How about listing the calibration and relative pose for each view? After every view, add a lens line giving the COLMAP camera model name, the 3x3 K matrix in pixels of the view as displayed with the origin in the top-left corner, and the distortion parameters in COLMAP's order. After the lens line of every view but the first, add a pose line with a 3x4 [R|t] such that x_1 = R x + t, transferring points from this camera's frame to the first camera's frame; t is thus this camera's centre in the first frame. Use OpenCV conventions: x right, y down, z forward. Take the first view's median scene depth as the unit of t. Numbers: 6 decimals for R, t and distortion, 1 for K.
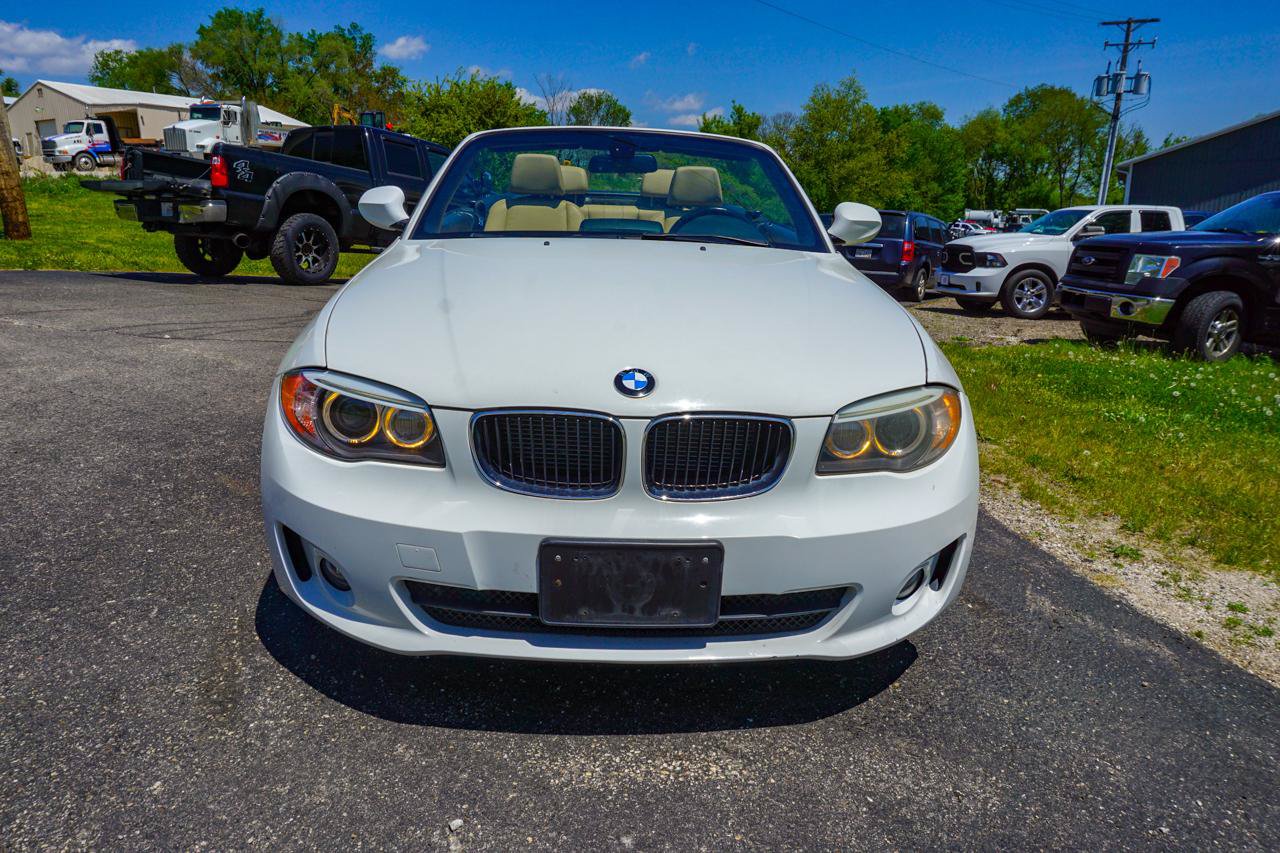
lens RADIAL K [[847.0, 0, 640.0], [0, 847.0, 426.5], [0, 0, 1]] dist [-0.011504, 0.003643]
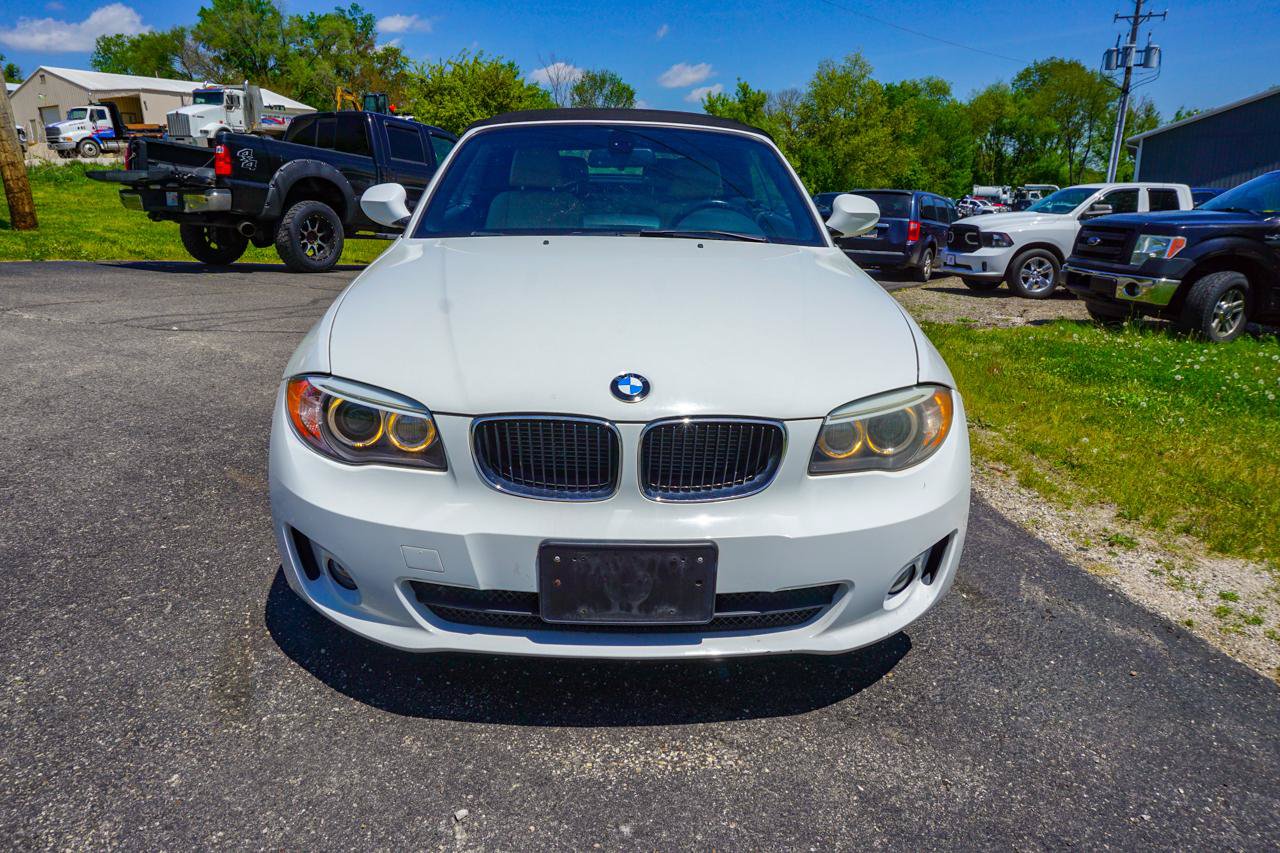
lens RADIAL K [[847.0, 0, 640.0], [0, 847.0, 426.5], [0, 0, 1]] dist [-0.011504, 0.003643]
pose [[0.999940, -0.007033, -0.008437, 0.002986], [0.007229, 0.999699, 0.023429, -0.006151], [0.008270, -0.023488, 0.999690, -0.005812]]
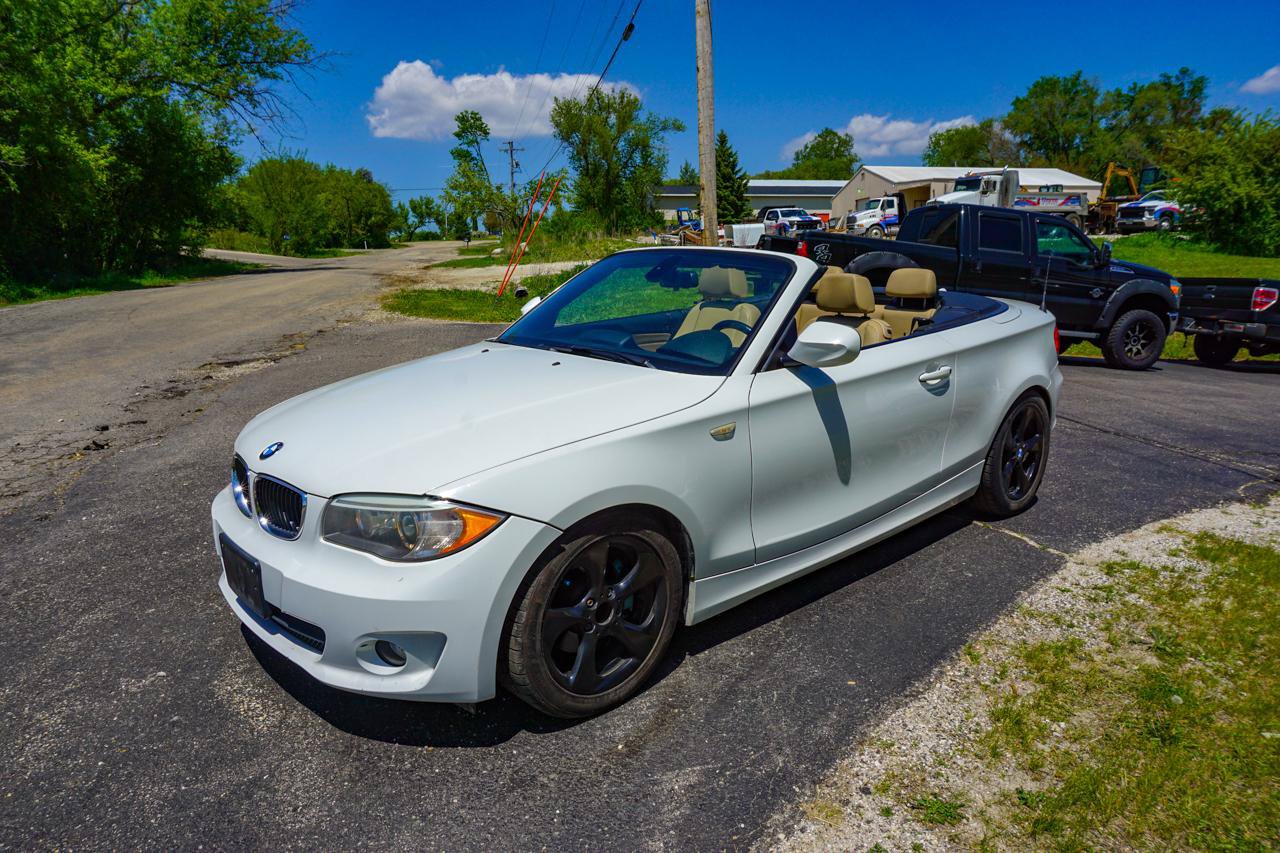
lens RADIAL K [[887.3, 0, 671.4], [0, 887.3, 422.1], [0, 0, 1]] dist [-0.007578, 0.001002]
pose [[0.624787, 0.129130, -0.770043, 0.368393], [-0.186188, 0.982419, 0.013678, -0.057077], [0.758271, 0.134827, 0.637845, 0.108526]]
